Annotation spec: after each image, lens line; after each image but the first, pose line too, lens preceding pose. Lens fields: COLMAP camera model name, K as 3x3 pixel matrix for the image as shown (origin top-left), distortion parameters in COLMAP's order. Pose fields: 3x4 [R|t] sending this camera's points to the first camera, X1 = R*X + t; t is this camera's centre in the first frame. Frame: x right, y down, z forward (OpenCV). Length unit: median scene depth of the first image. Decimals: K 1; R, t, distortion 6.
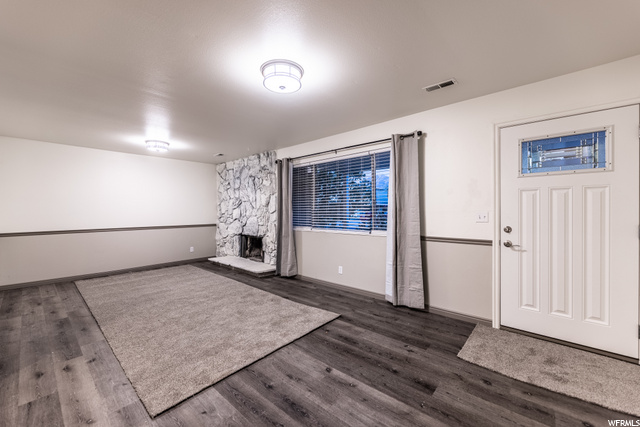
lens RADIAL K [[257.9, 0, 322.5], [0, 257.9, 210.2], [0, 0, 1]] dist [-0.000235, -0.000696]
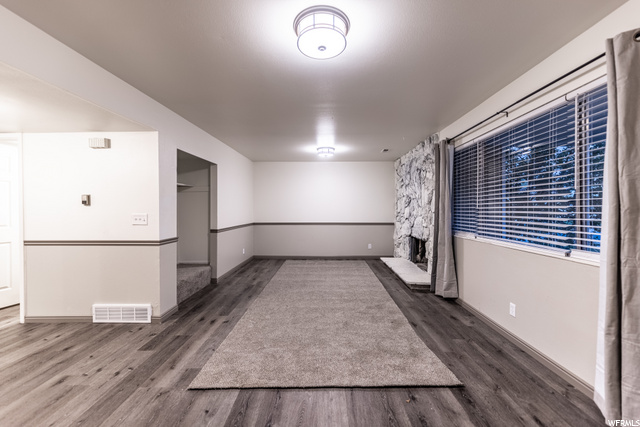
lens RADIAL K [[257.9, 0, 322.3], [0, 257.9, 209.7], [0, 0, 1]] dist [-0.000235, -0.000696]
pose [[0.653158, 0.006899, -0.757191, 0.263339], [-0.002916, 0.999974, 0.006596, -0.002659], [0.757216, -0.002100, 0.653161, 0.309516]]
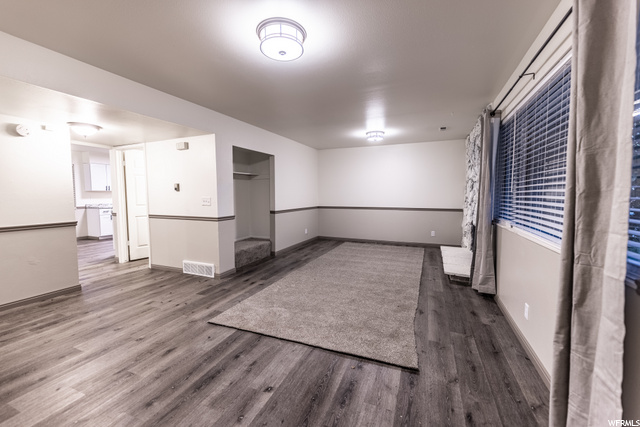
lens RADIAL K [[257.9, 0, 321.8], [0, 257.9, 209.4], [0, 0, 1]] dist [-0.000235, -0.000696]
pose [[0.321165, 0.061596, -0.945018, 0.462199], [-0.000284, 0.997889, 0.064946, -0.001909], [0.947023, -0.020590, 0.320504, 0.515079]]
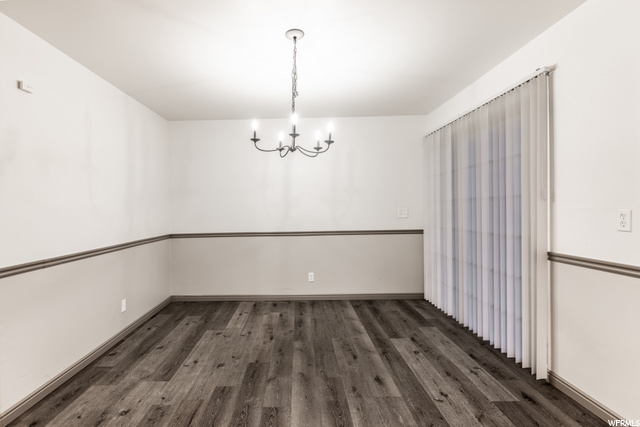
lens RADIAL K [[290.9, 0, 319.1], [0, 290.9, 213.3], [0, 0, 1]] dist [0.004346, -0.000957]
pose [[0.718358, 0.006540, -0.695642, -0.264232], [0.008581, 0.999796, 0.018261, 0.008813], [0.695620, -0.019087, 0.718156, 0.738133]]
